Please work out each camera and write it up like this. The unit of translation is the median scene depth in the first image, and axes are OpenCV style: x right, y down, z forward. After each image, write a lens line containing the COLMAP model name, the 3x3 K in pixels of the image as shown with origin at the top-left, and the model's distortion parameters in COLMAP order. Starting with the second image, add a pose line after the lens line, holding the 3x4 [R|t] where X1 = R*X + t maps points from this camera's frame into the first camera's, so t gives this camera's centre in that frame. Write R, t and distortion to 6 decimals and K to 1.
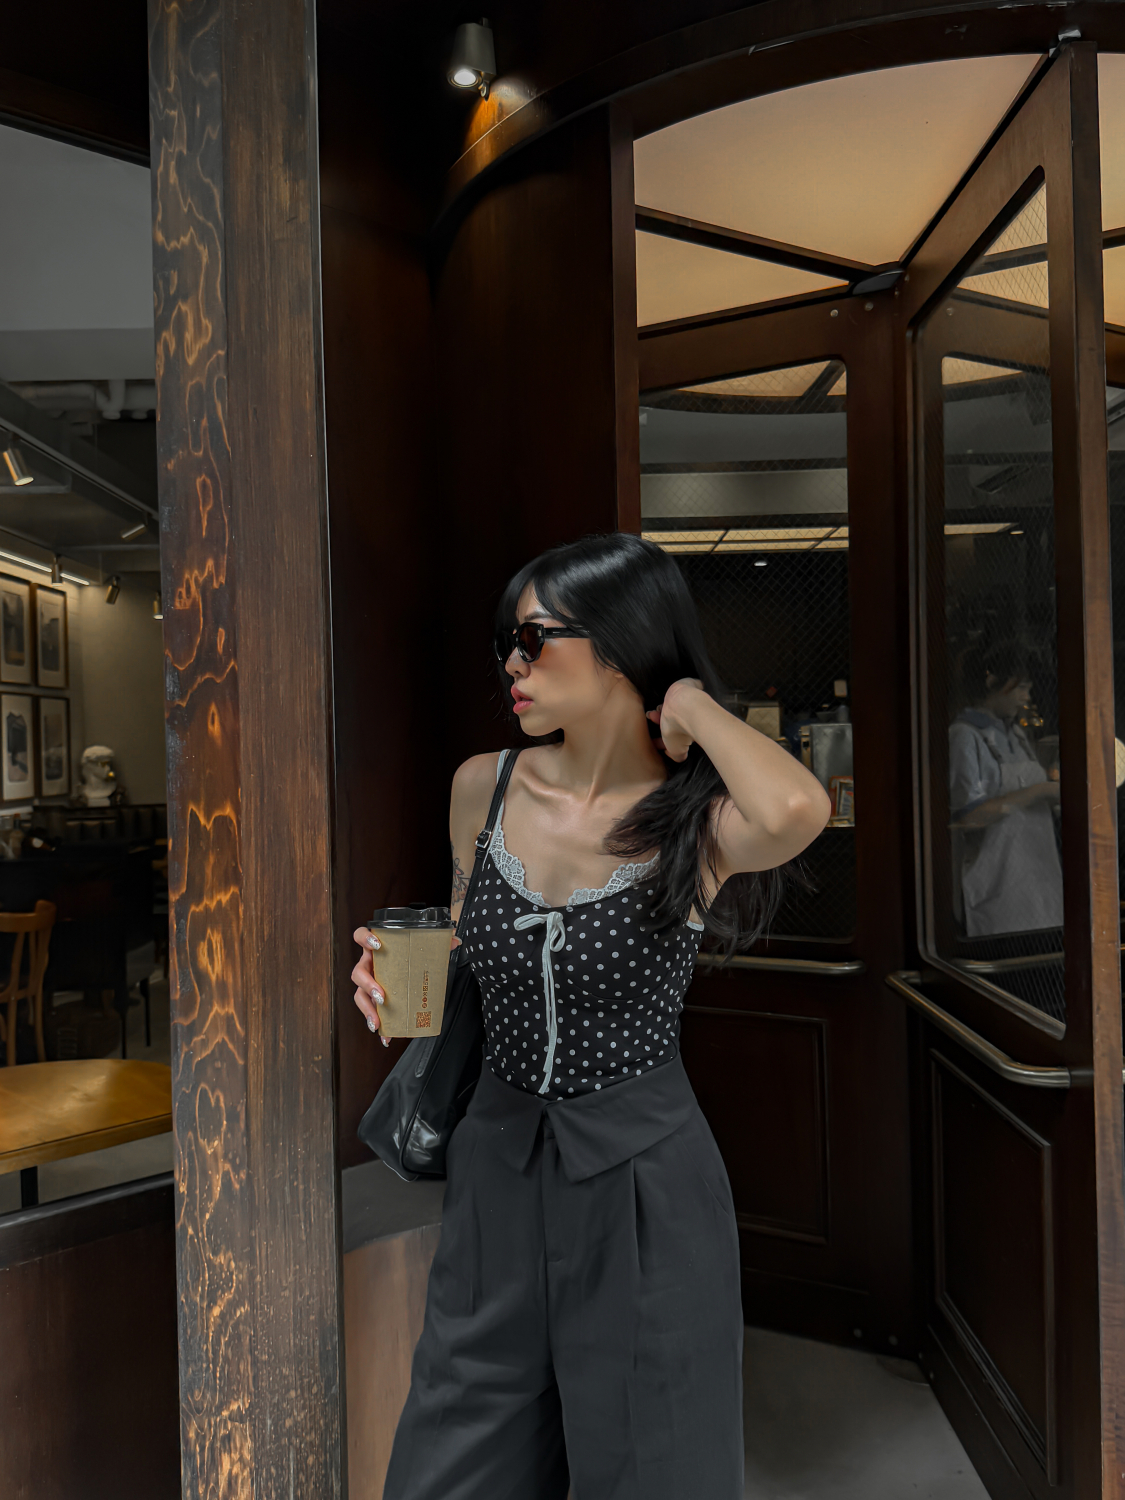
lens RADIAL K [[1150.8, 0, 546.1], [0, 1150.8, 711.6], [0, 0, 1]] dist [0.068291, -0.129515]
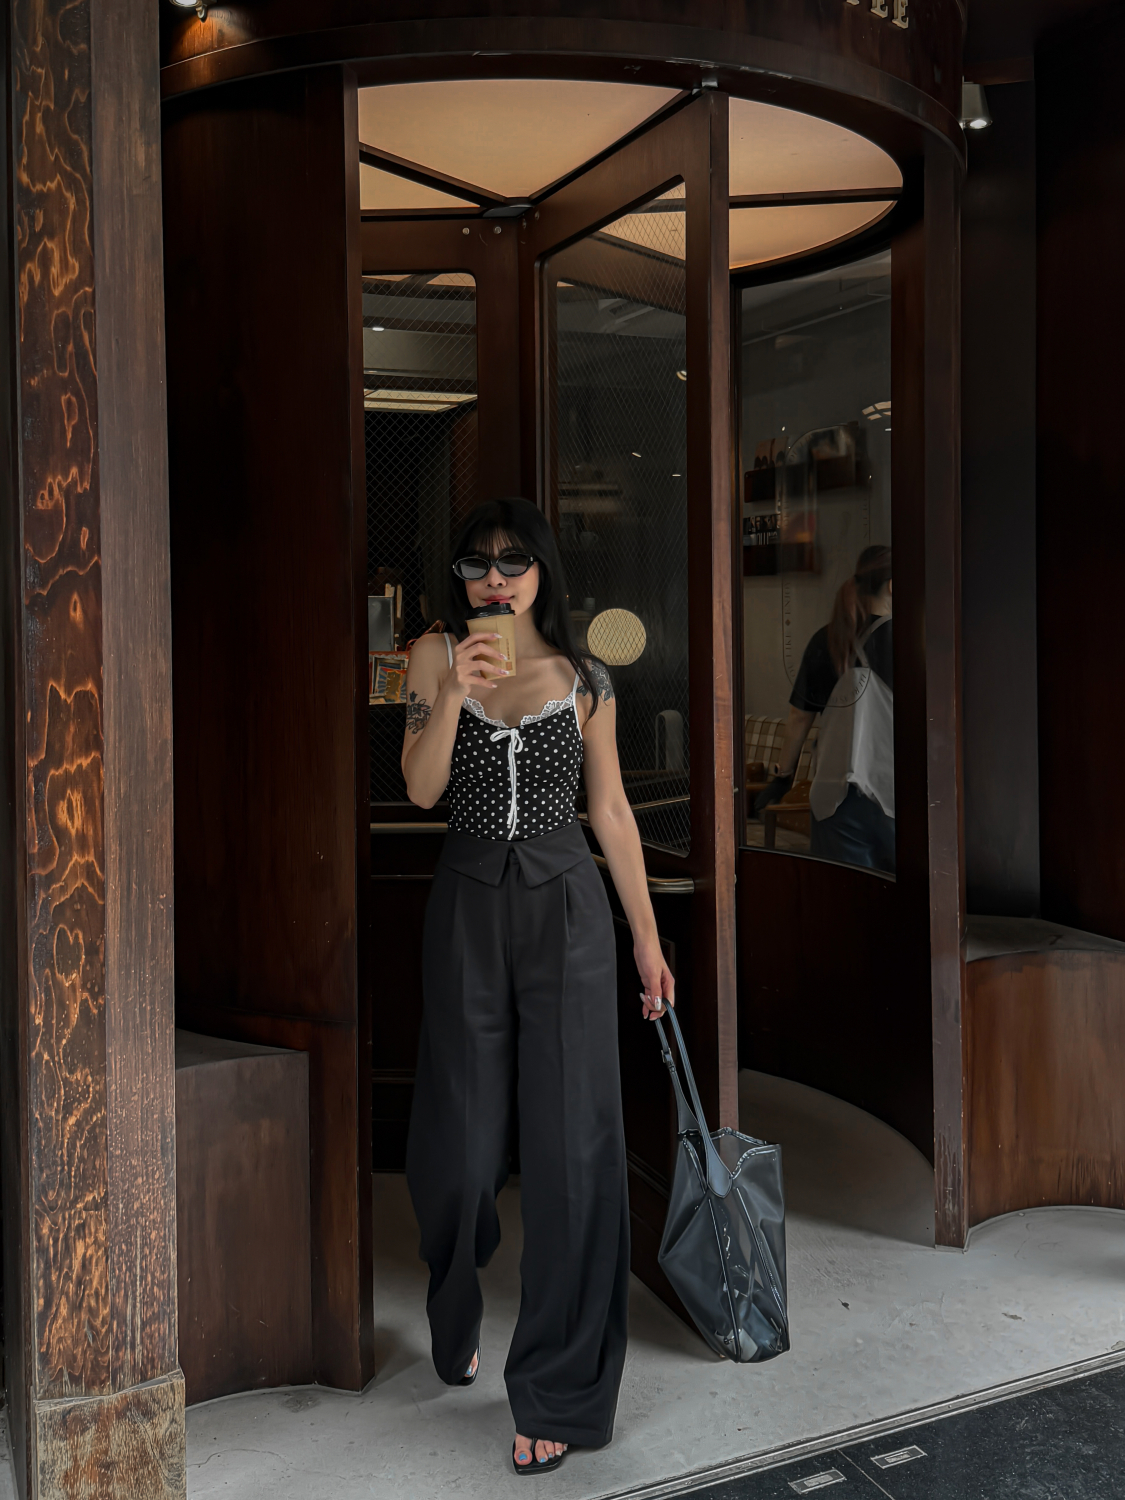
lens RADIAL K [[1456.1, 0, 566.7], [0, 1456.1, 585.8], [0, 0, 1]] dist [0.084777, -0.167395]
pose [[0.908174, 0.013410, 0.418379, -0.453655], [-0.012092, 0.999910, -0.005800, -0.011509], [-0.418419, 0.000208, 0.908254, -0.524349]]
